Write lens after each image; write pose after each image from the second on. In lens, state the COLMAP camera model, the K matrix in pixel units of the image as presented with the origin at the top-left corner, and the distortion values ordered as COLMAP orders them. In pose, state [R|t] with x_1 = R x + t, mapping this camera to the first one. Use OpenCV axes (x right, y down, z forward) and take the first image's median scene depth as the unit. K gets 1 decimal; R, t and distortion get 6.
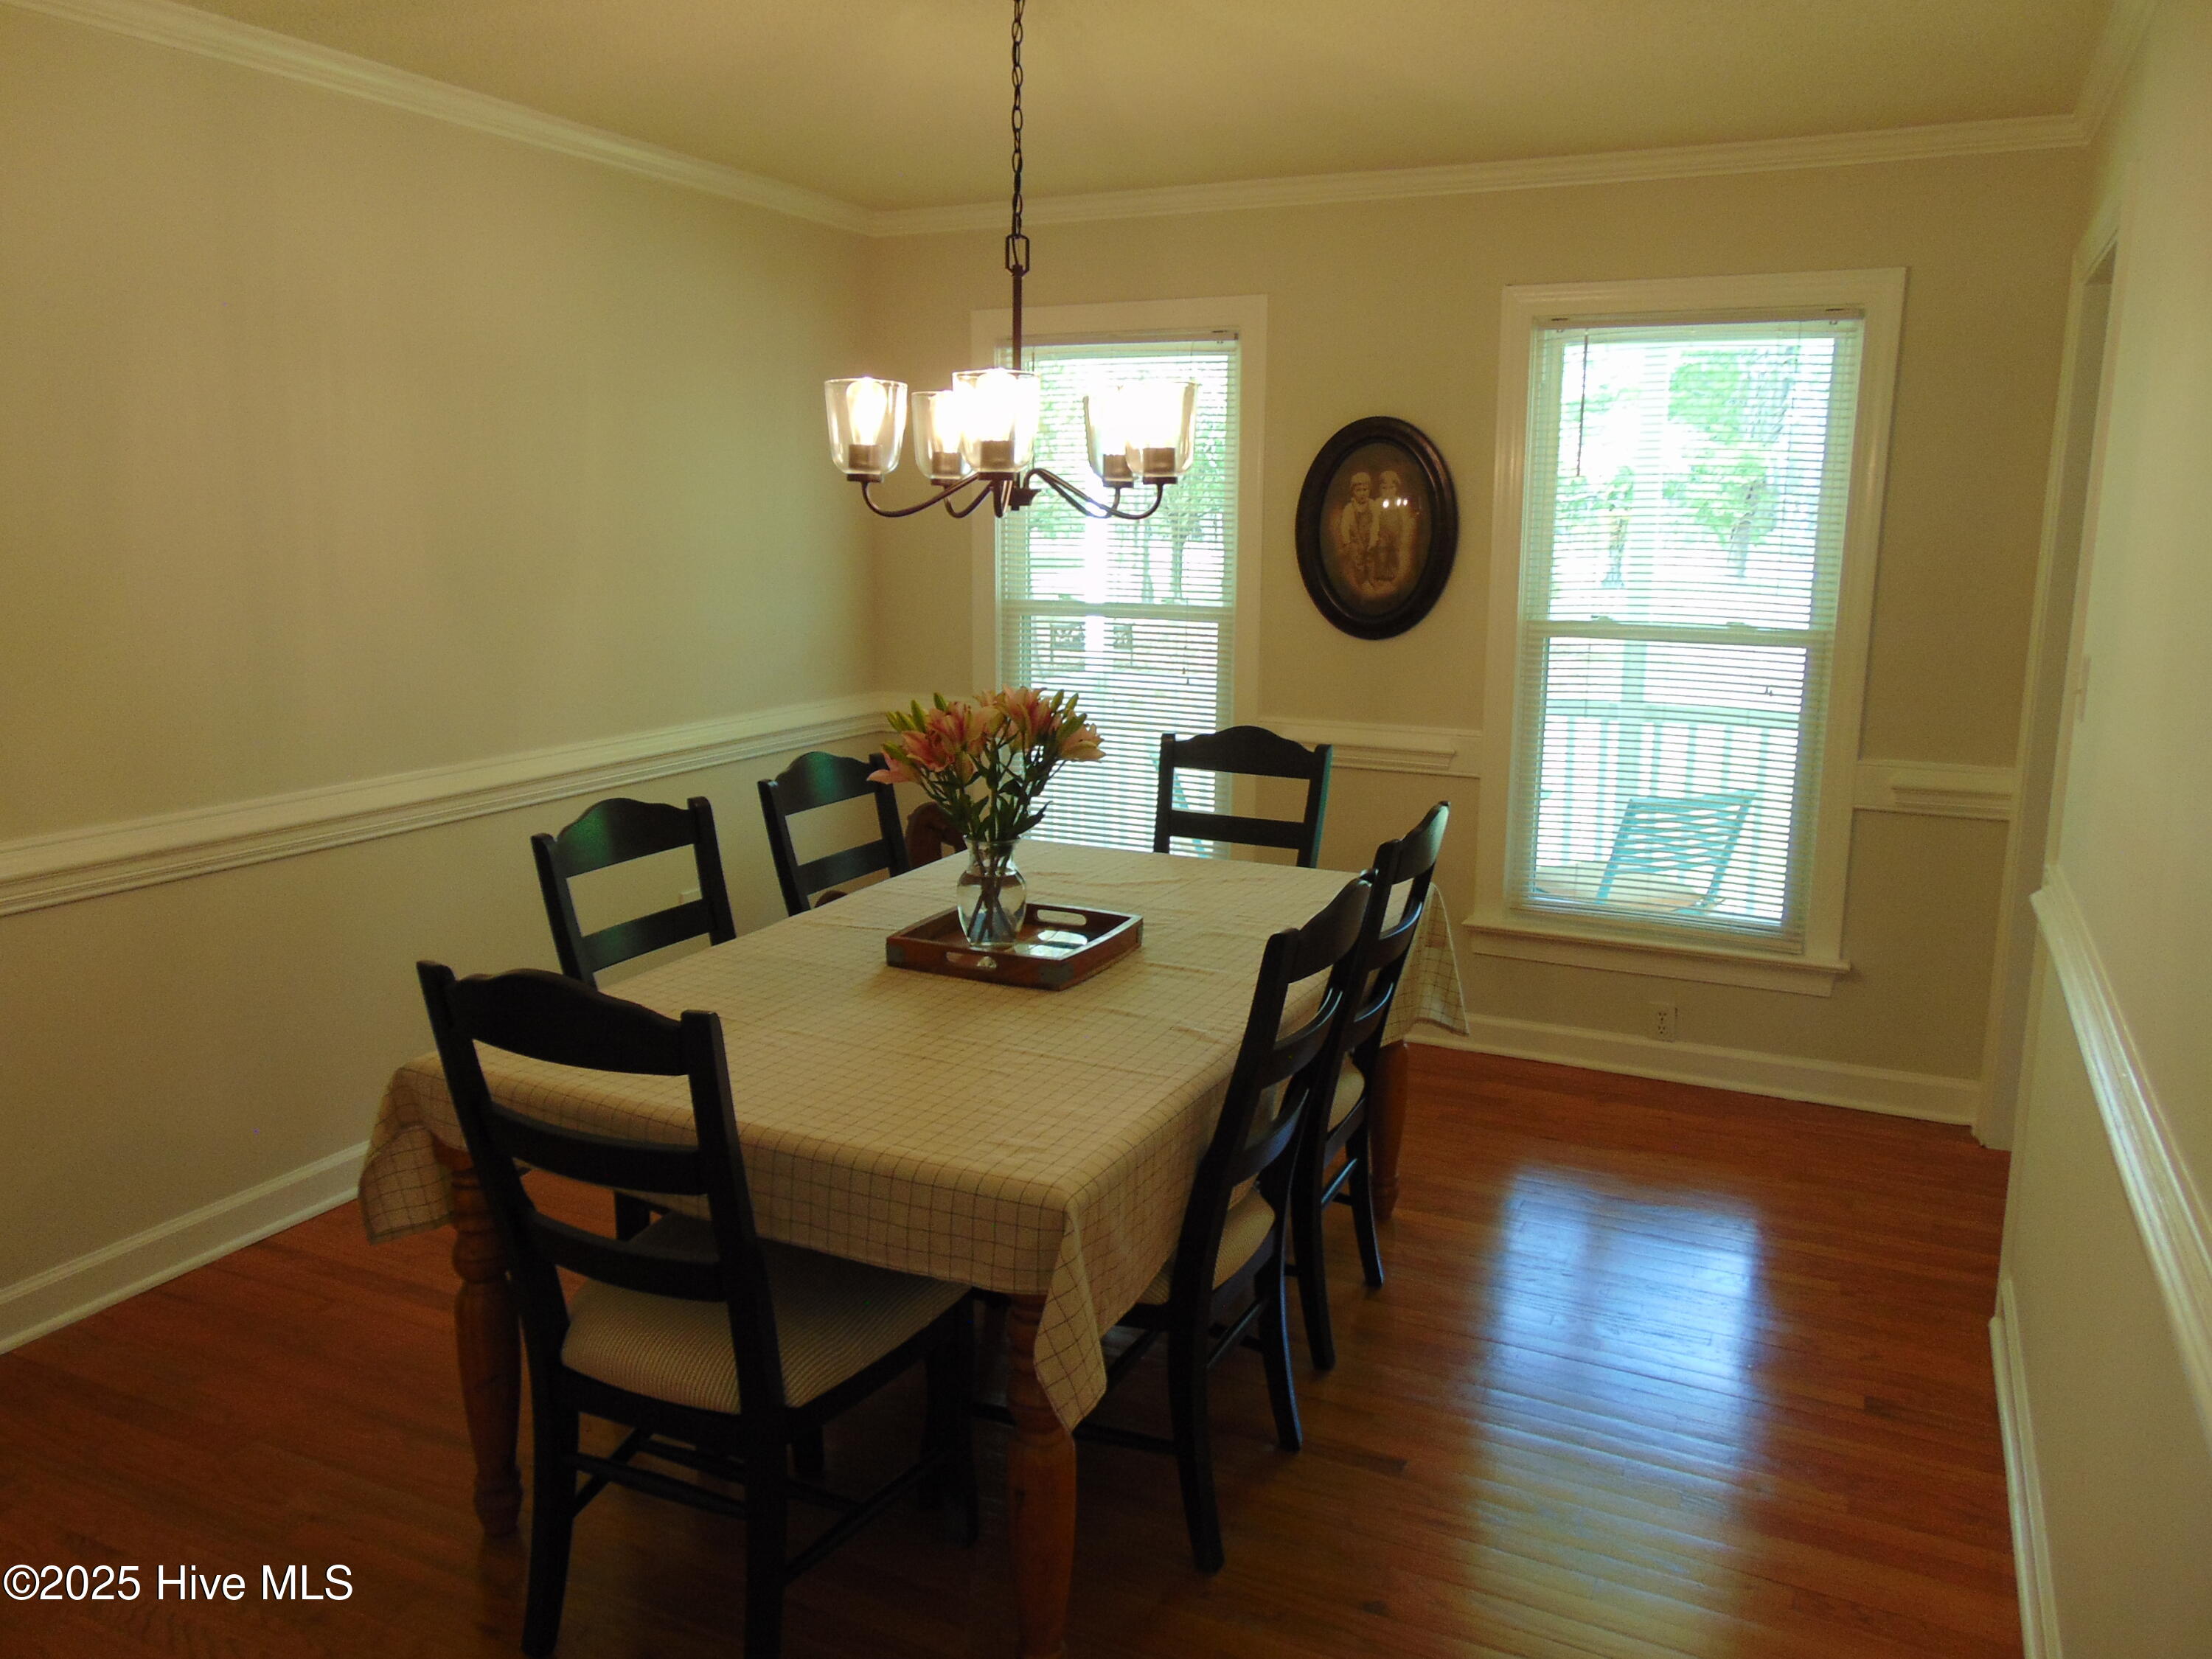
lens RADIAL K [[1653.4, 0, 1108.3], [0, 1653.4, 815.0], [0, 0, 1]] dist [-0.041320, 0.075037]
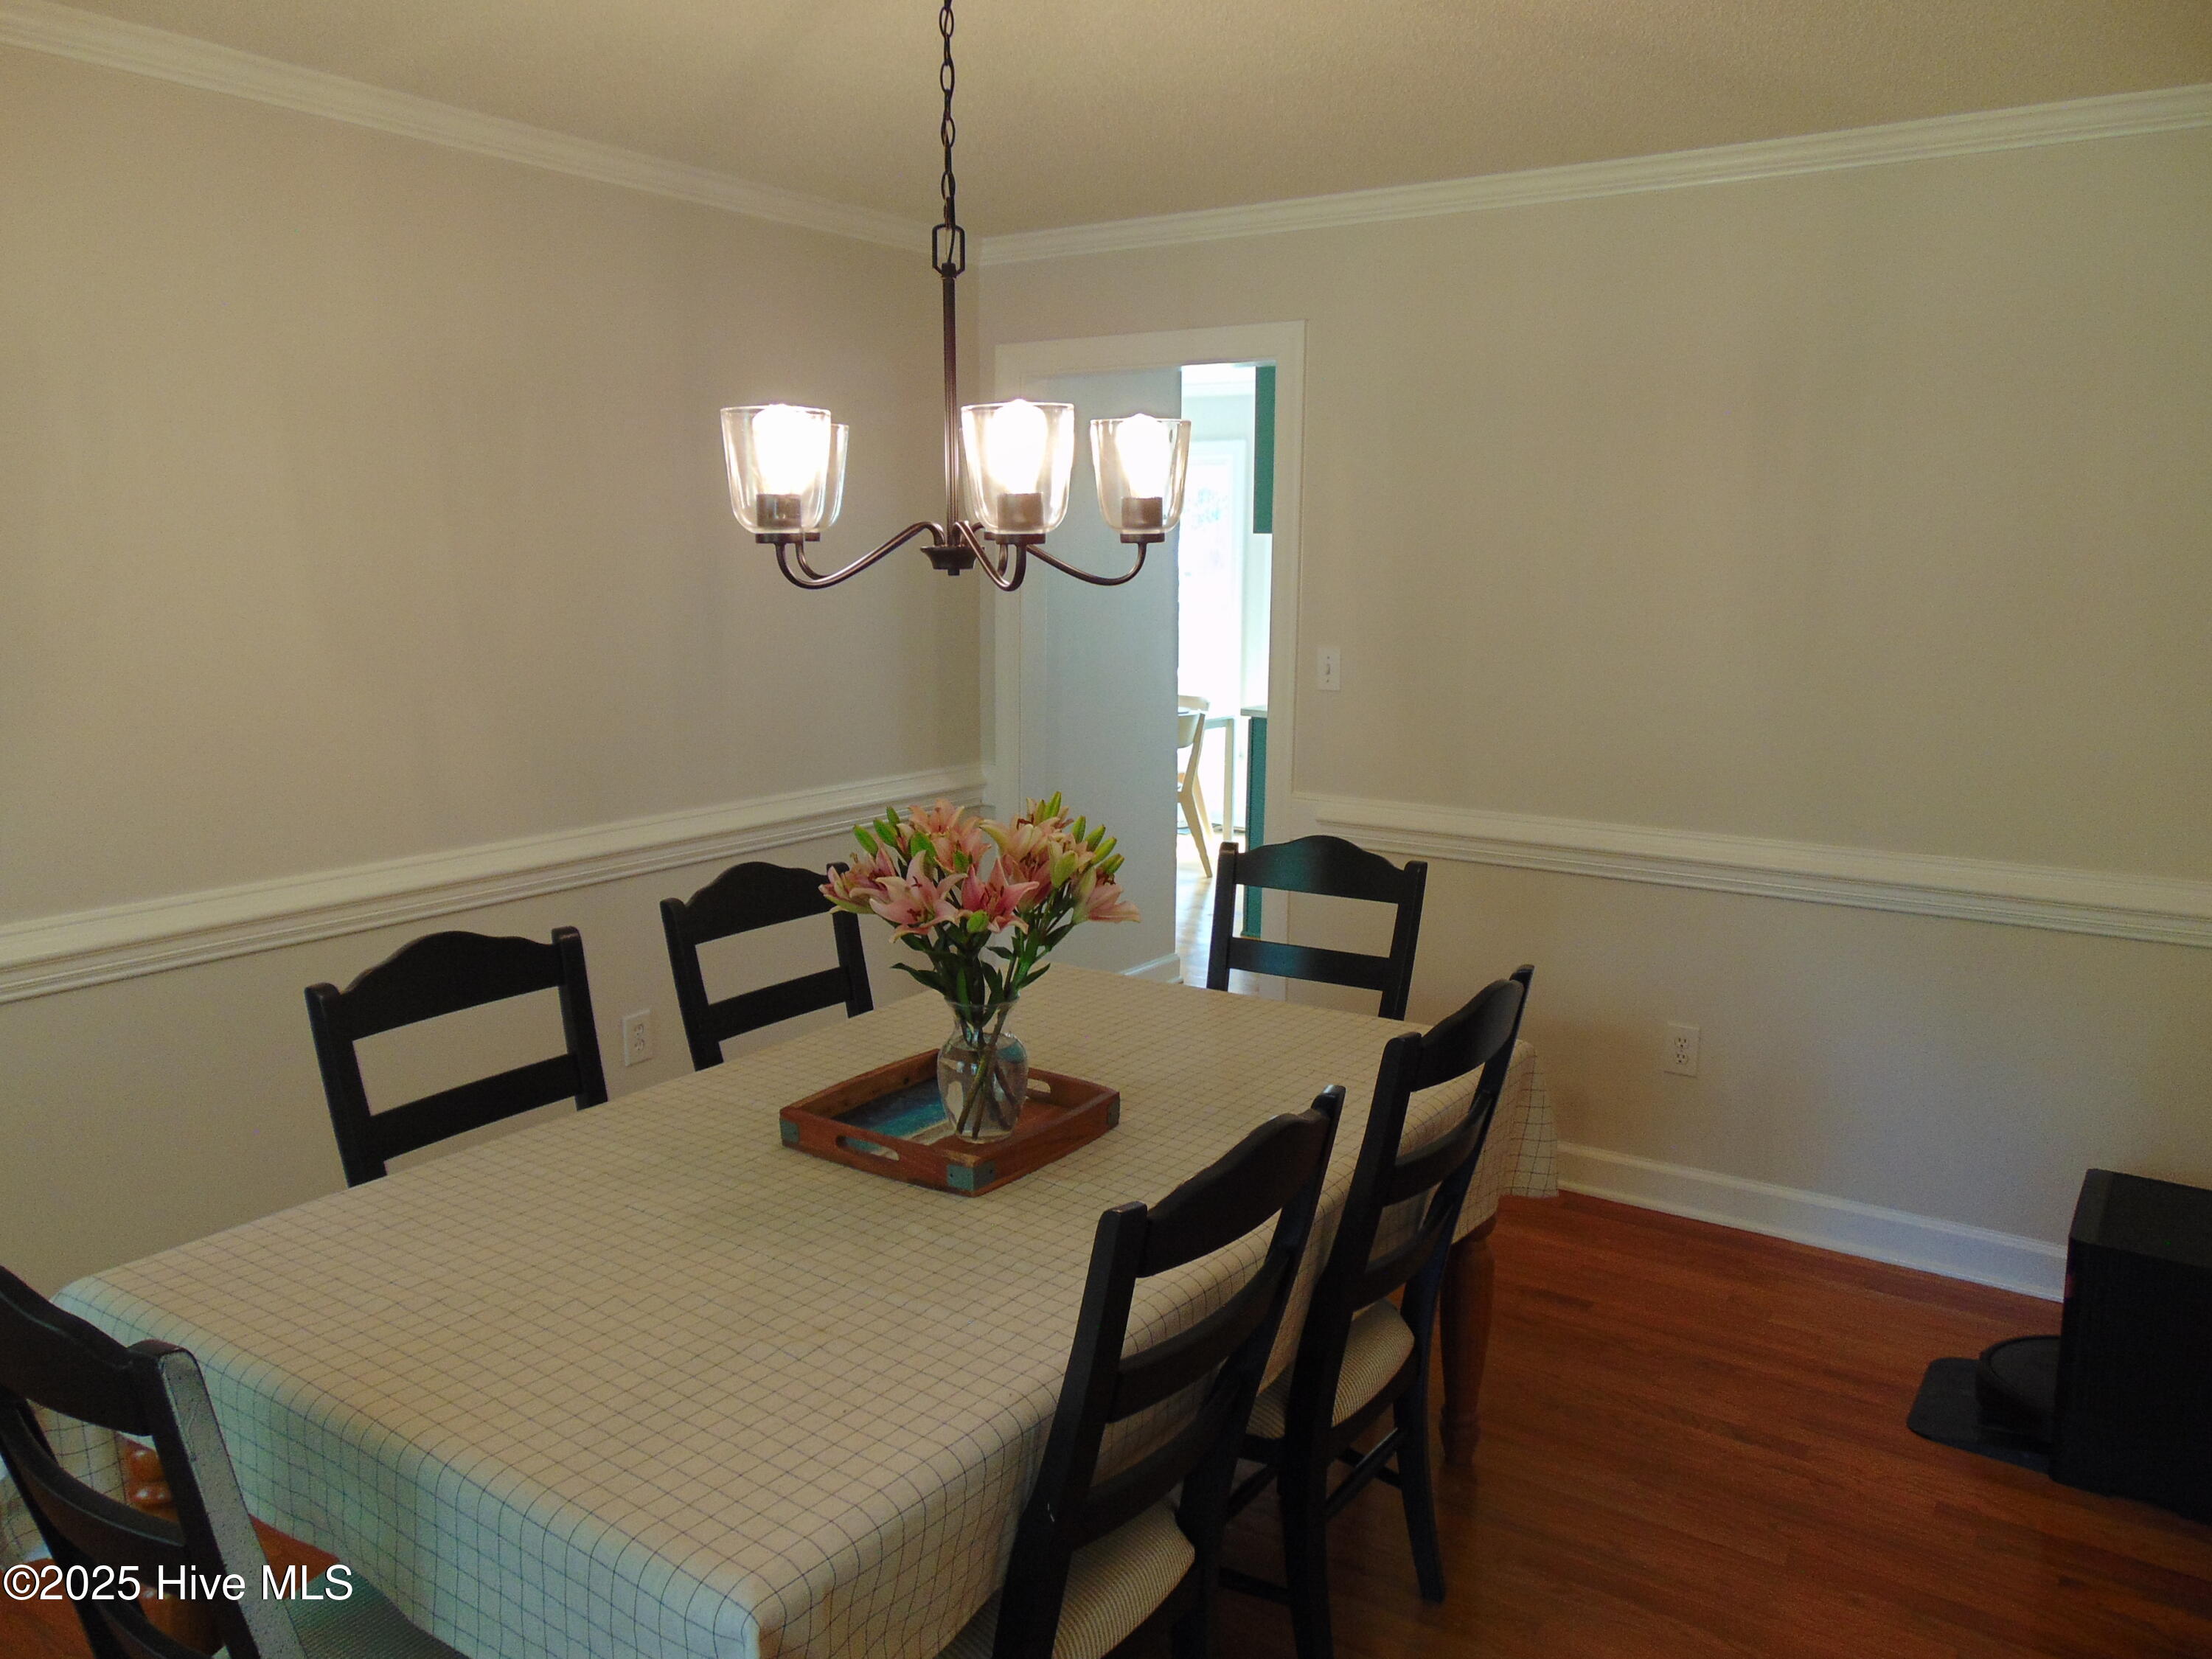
lens RADIAL K [[1583.7, 0, 1103.3], [0, 1583.7, 924.6], [0, 0, 1]] dist [-0.151774, 0.137408]
pose [[0.985939, 0.038050, -0.162718, 0.139179], [-0.030796, 0.998426, 0.046872, -0.056165], [0.164246, -0.041202, 0.985559, 0.265750]]
